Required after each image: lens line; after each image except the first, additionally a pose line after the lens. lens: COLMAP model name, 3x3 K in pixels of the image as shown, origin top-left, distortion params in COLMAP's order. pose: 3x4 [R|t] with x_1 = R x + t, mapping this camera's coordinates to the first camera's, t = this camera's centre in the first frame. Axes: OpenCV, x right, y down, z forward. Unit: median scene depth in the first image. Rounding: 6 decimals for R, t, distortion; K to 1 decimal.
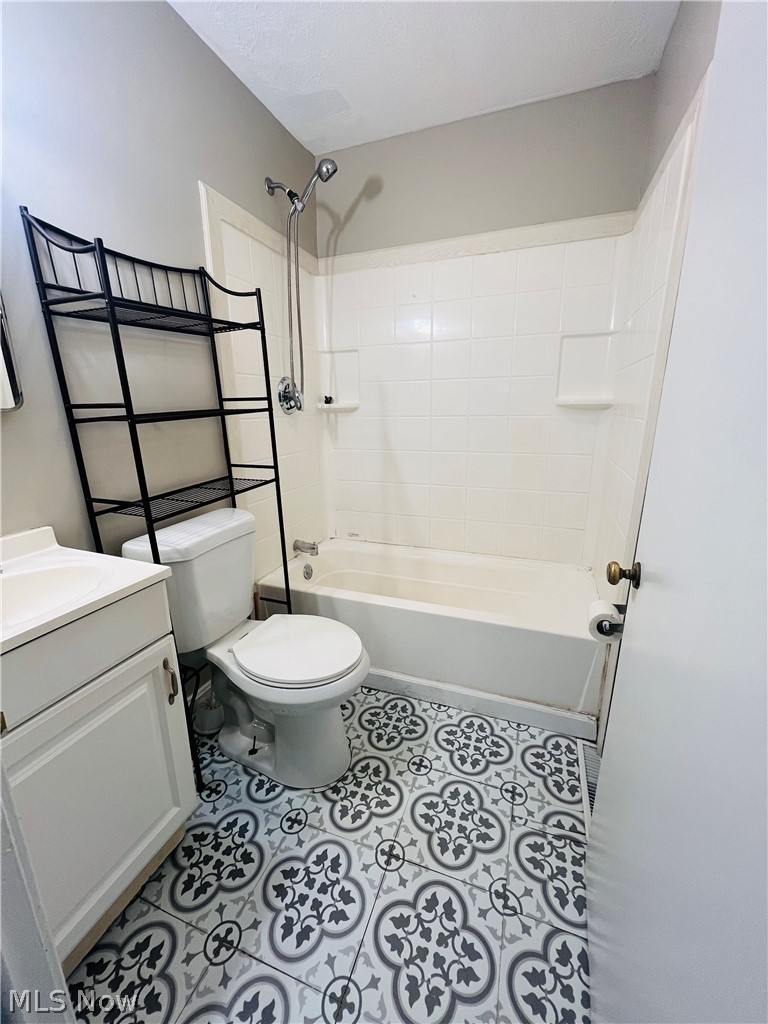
lens RADIAL K [[413.2, 0, 383.1], [0, 413.2, 510.2], [0, 0, 1]] dist [-0.003736, 0.000574]
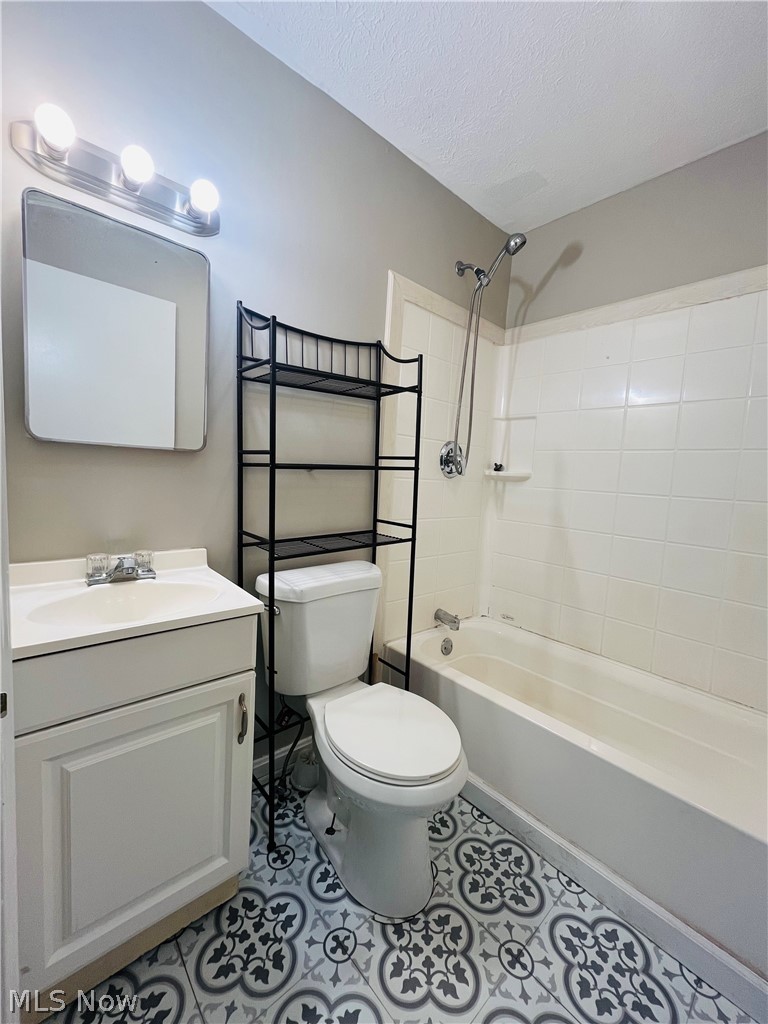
lens RADIAL K [[413.2, 0, 384.4], [0, 413.2, 510.1], [0, 0, 1]] dist [-0.003736, 0.000574]
pose [[0.882872, 0.104956, -0.457735, 0.125873], [-0.180808, 0.975536, -0.125054, -0.009683], [0.433411, 0.193169, 0.880250, 0.116418]]
